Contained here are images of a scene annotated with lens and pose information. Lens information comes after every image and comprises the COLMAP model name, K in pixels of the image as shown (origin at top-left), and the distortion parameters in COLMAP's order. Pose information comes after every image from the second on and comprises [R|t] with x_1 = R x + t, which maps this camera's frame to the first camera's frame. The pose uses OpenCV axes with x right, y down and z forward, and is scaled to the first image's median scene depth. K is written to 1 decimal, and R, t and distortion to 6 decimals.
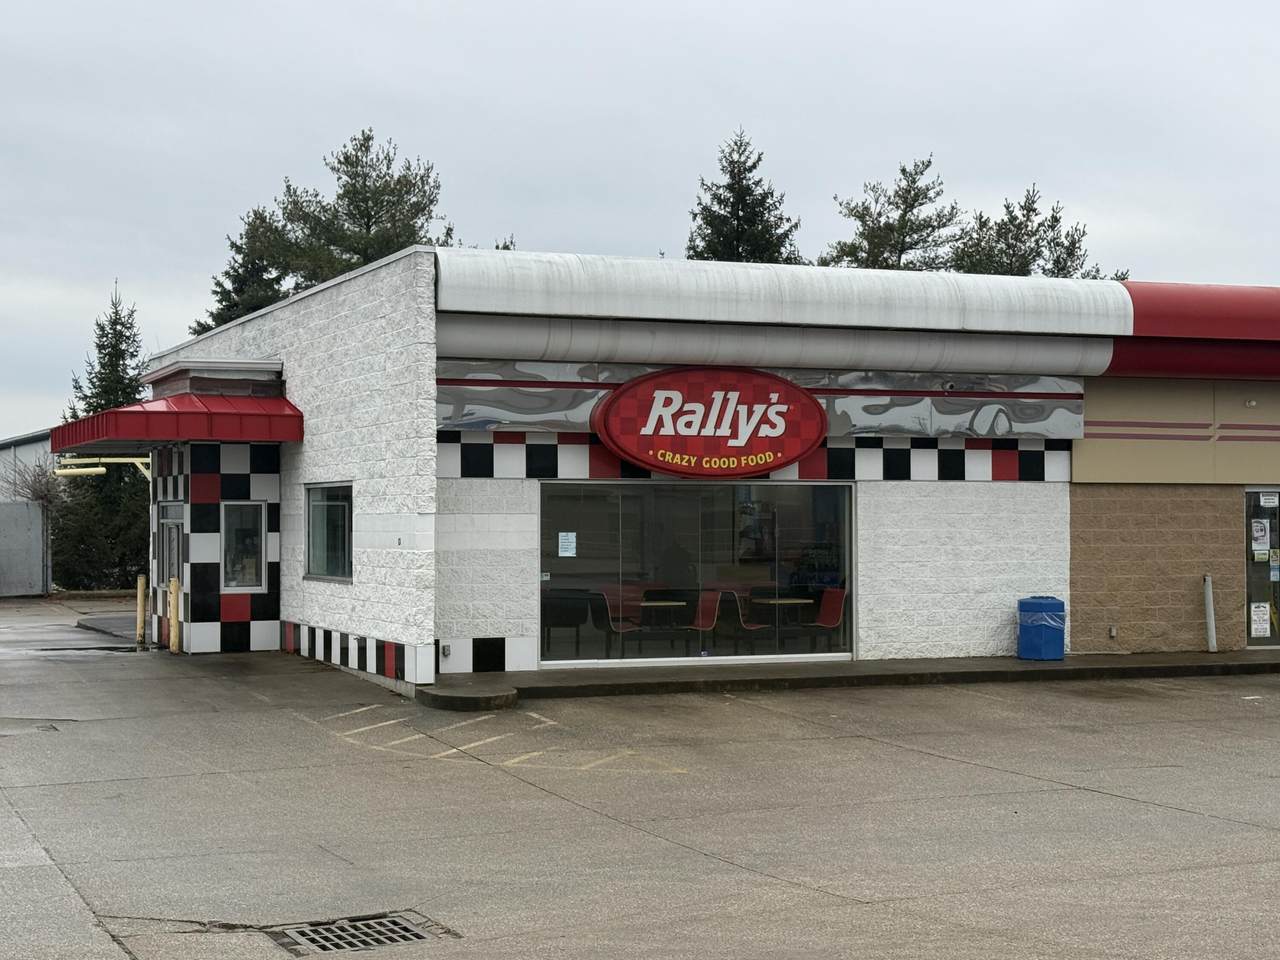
lens RADIAL K [[2070.8, 0, 640.6], [0, 2070.8, 481.0], [0, 0, 1]] dist [0.106269, 0.000000]
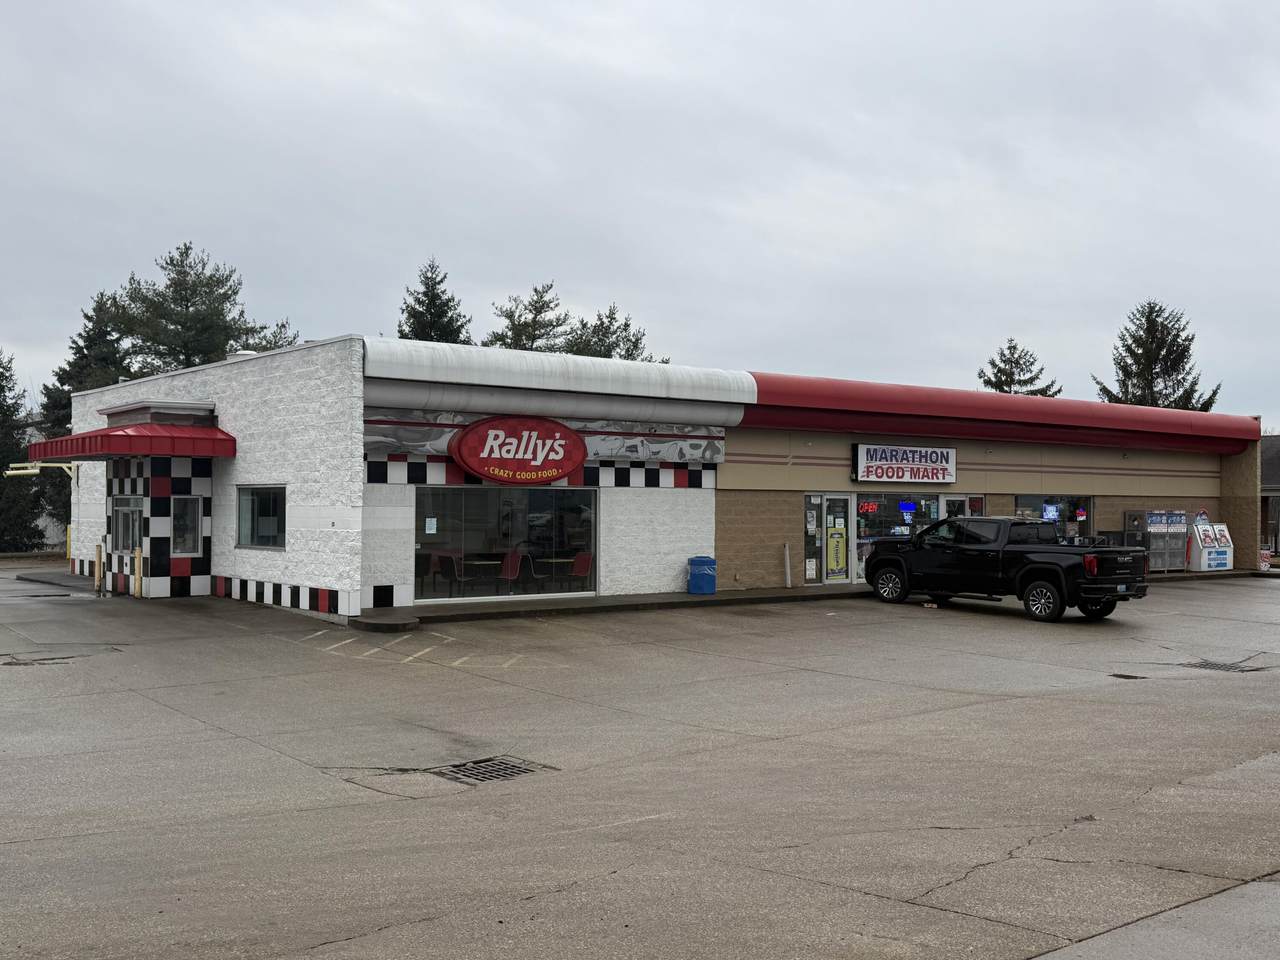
lens RADIAL K [[1326.4, 0, 638.6], [0, 1326.4, 486.7], [0, 0, 1]] dist [0.055077, 0.000000]
pose [[0.956984, 0.009859, 0.289973, -0.166541], [-0.012012, 0.999912, 0.005647, -0.006399], [-0.289892, -0.008887, 0.957018, -0.014973]]
